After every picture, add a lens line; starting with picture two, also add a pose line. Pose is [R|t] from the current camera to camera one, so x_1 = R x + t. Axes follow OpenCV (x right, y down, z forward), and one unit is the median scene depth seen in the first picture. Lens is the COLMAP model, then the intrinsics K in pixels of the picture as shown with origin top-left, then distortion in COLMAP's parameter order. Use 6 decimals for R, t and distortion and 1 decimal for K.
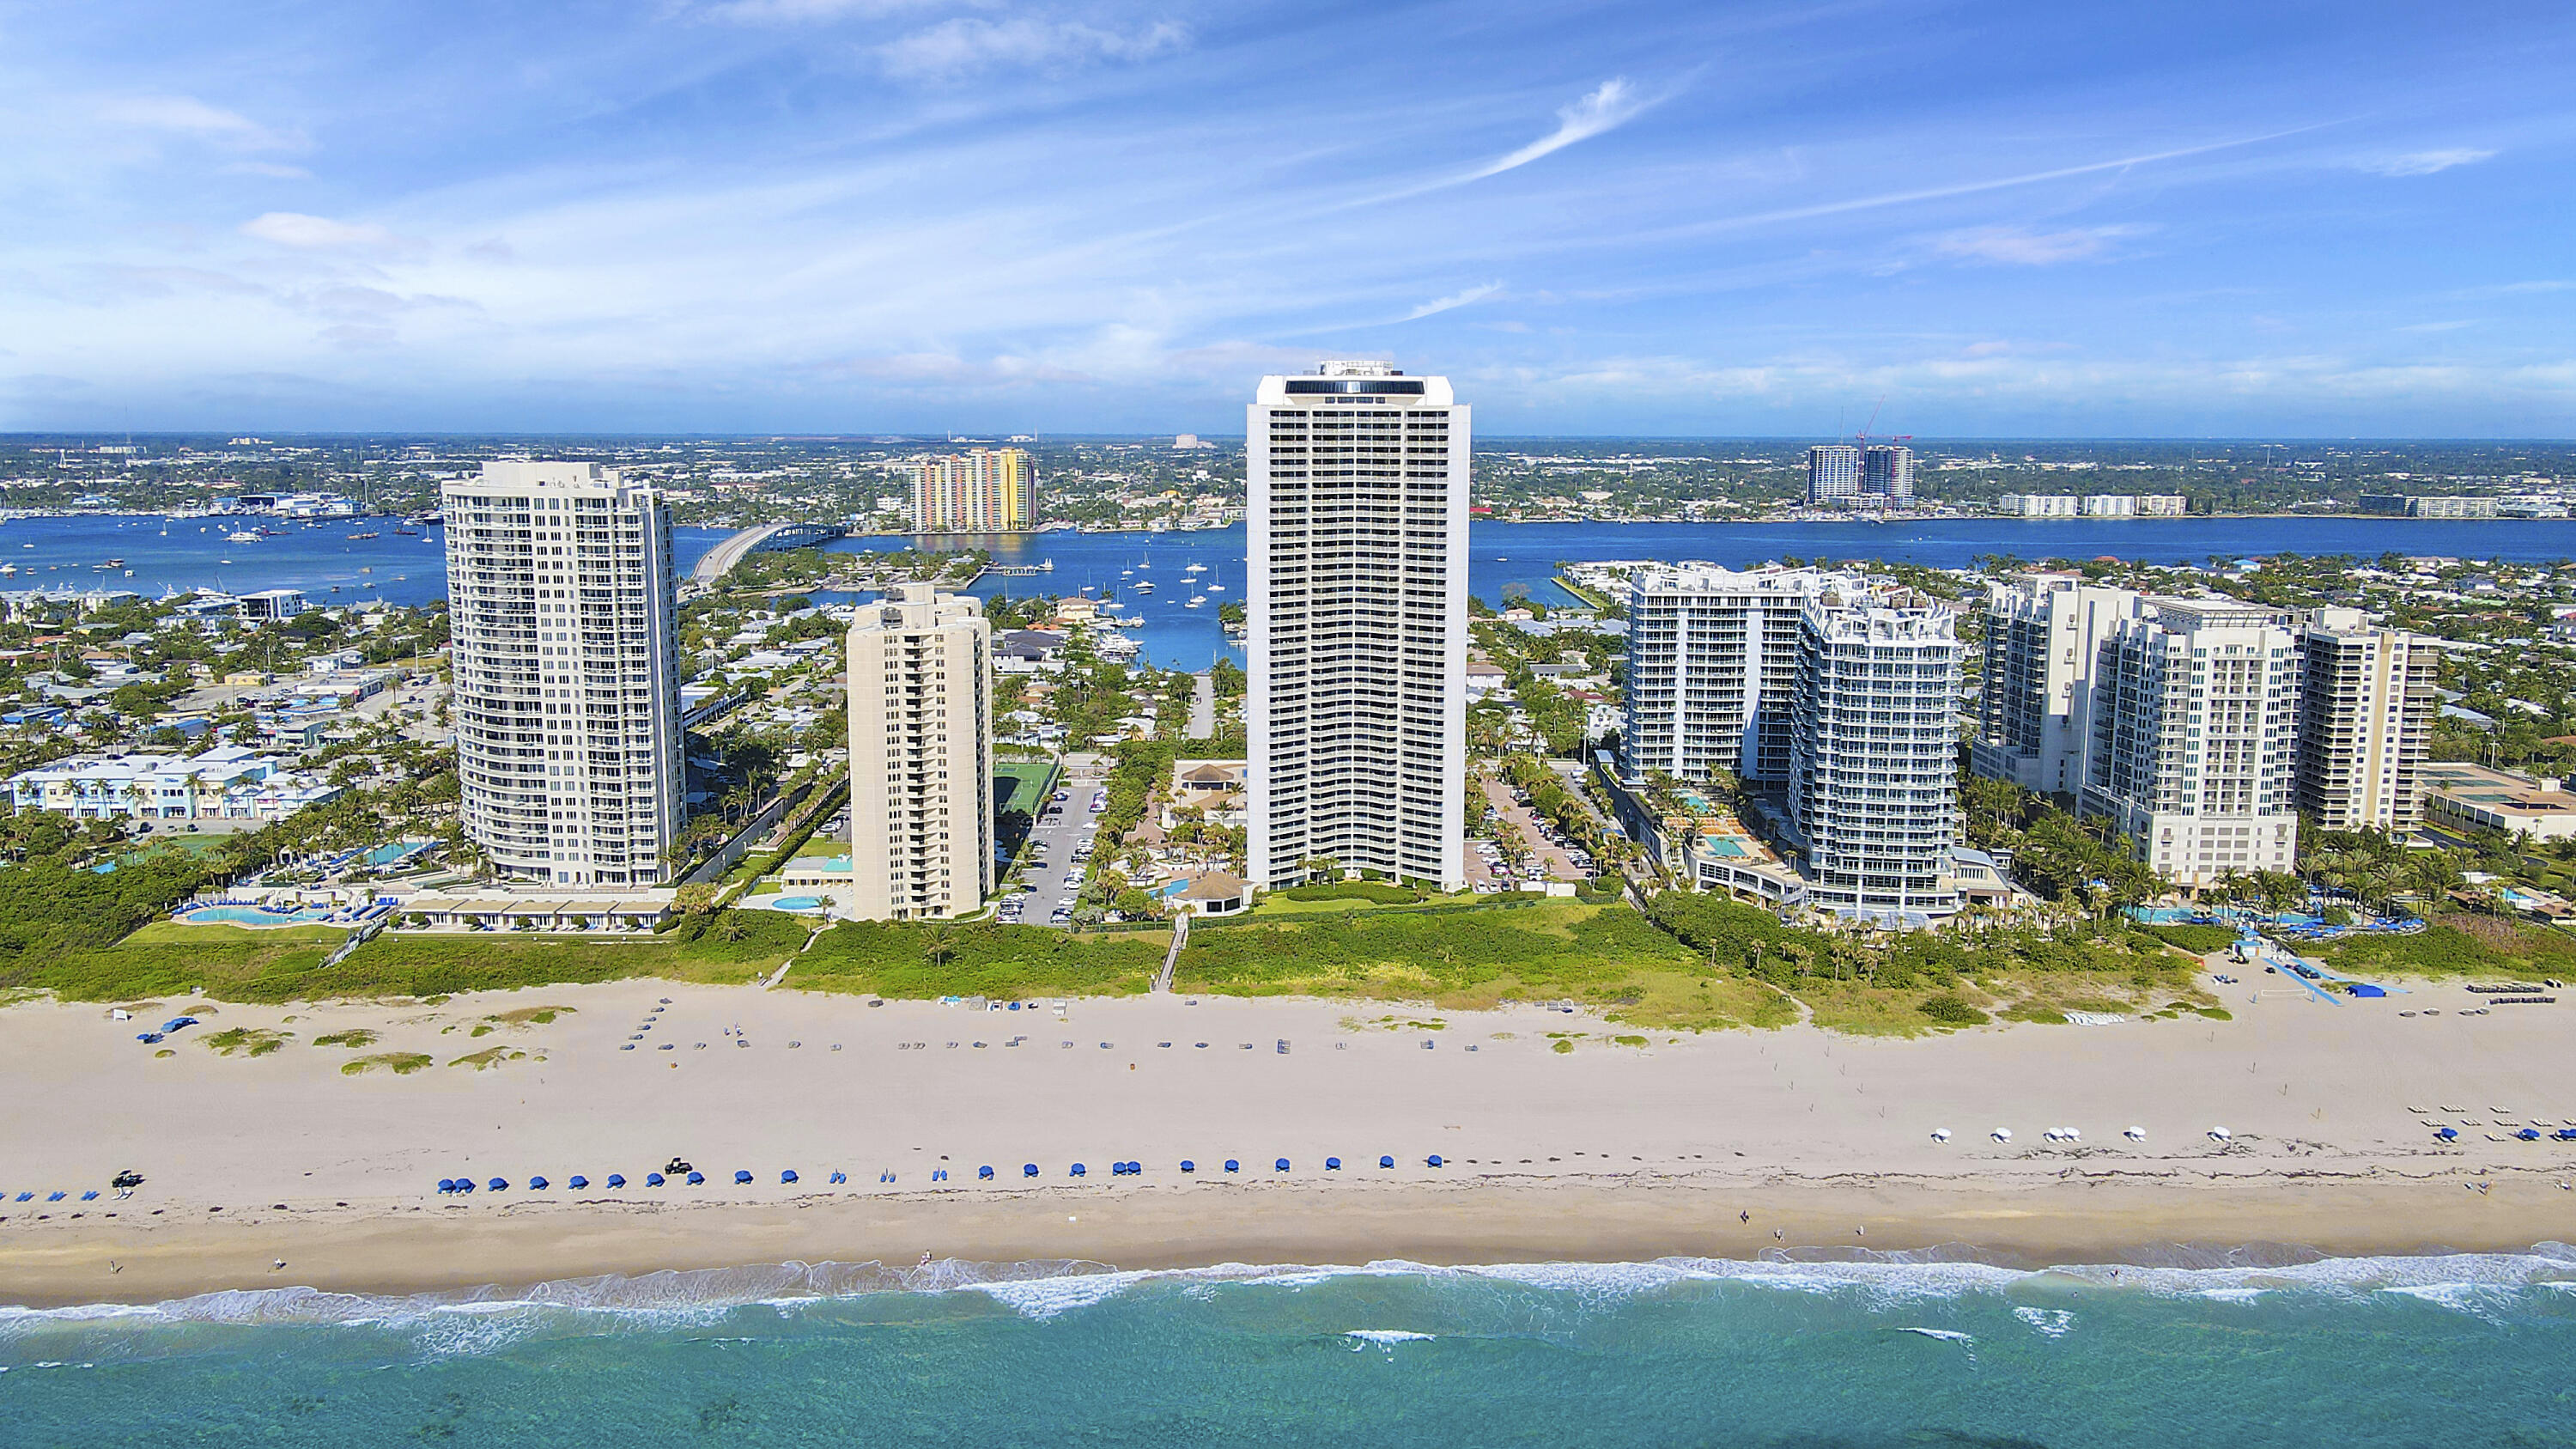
lens RADIAL K [[1904.1, 0, 1287.6], [0, 1904.1, 727.3], [0, 0, 1]] dist [0.004127, 0.010499]
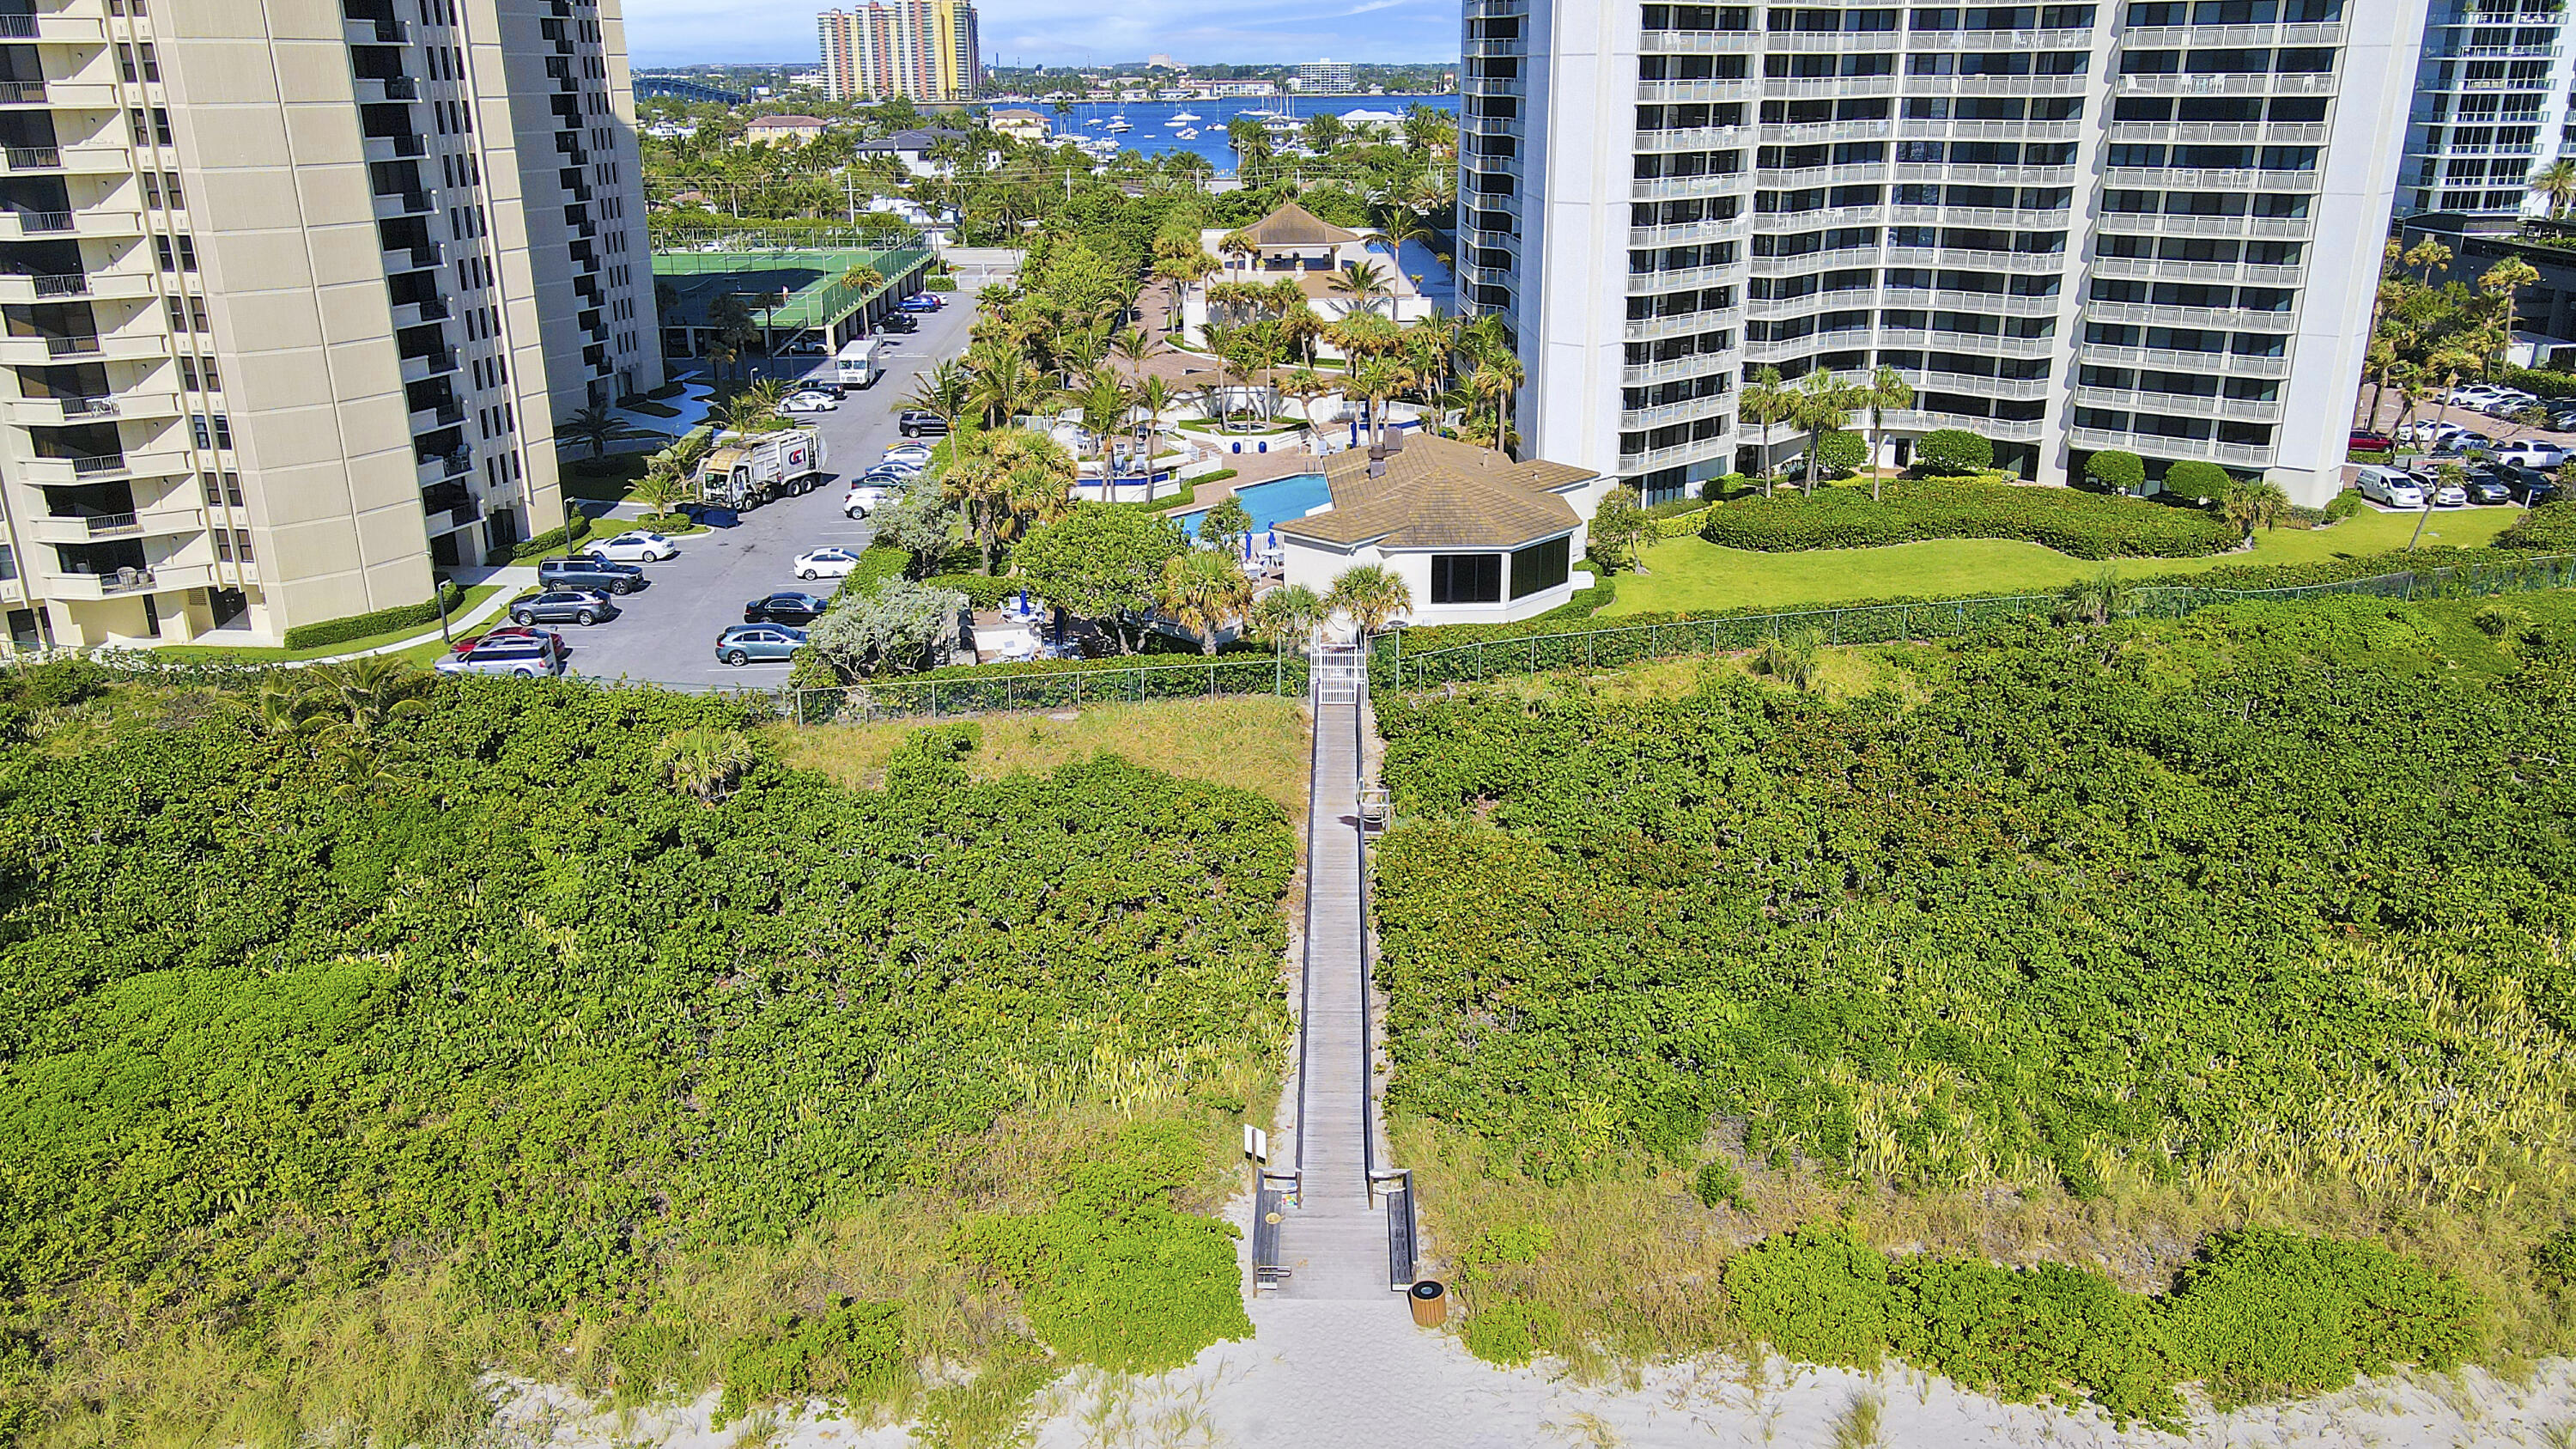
lens RADIAL K [[1904.1, 0, 1281.5], [0, 1904.1, 725.0], [0, 0, 1]] dist [0.004127, 0.010499]
pose [[0.999904, -0.013096, 0.004587, -0.061287], [0.012082, 0.984246, 0.176390, 0.071710], [-0.006825, -0.176317, 0.984310, 0.779327]]
